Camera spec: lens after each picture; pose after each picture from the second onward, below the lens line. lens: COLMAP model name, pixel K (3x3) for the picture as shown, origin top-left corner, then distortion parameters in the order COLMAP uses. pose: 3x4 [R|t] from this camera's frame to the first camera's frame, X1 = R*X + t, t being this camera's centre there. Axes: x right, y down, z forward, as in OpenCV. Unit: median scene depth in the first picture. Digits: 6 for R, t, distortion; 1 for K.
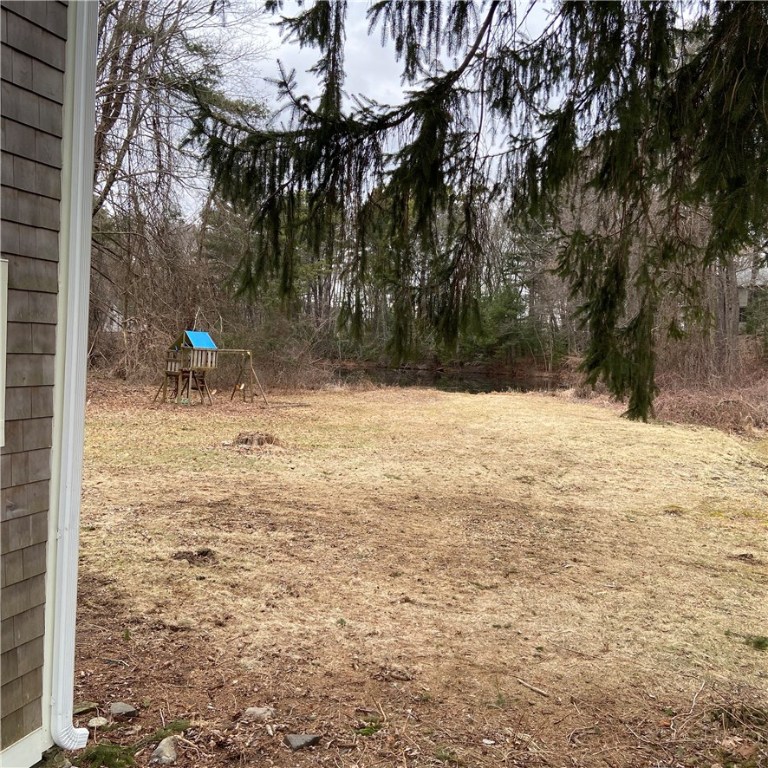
lens RADIAL K [[761.7, 0, 381.5], [0, 761.7, 369.7], [0, 0, 1]] dist [0.129337, -0.180249]
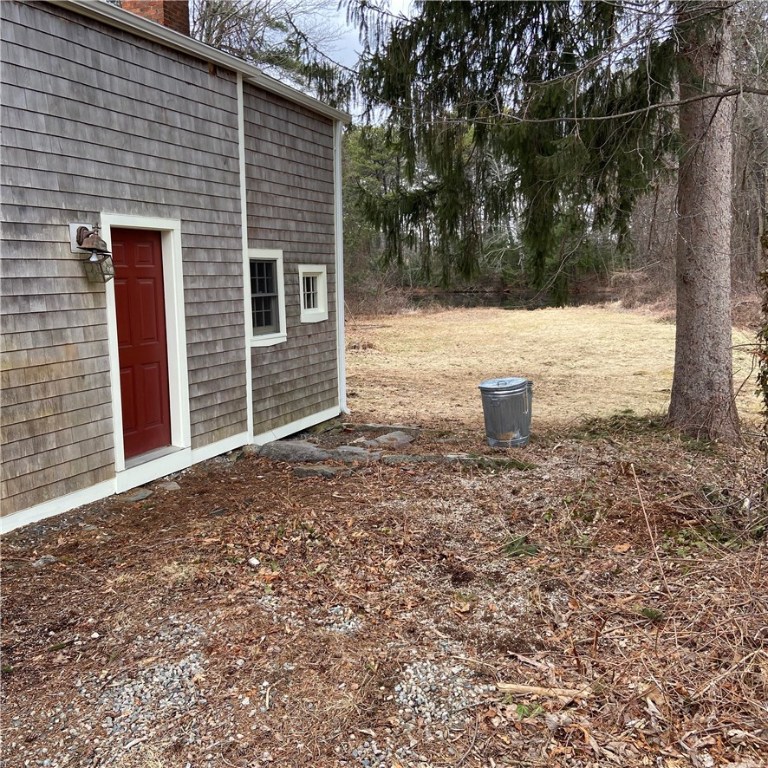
lens RADIAL K [[761.7, 0, 381.5], [0, 761.7, 369.7], [0, 0, 1]] dist [0.129337, -0.180249]
pose [[0.994264, -0.045799, -0.096648, 0.005494], [0.054788, 0.994204, 0.092499, 0.001735], [0.091852, -0.097264, 0.991011, -0.184577]]
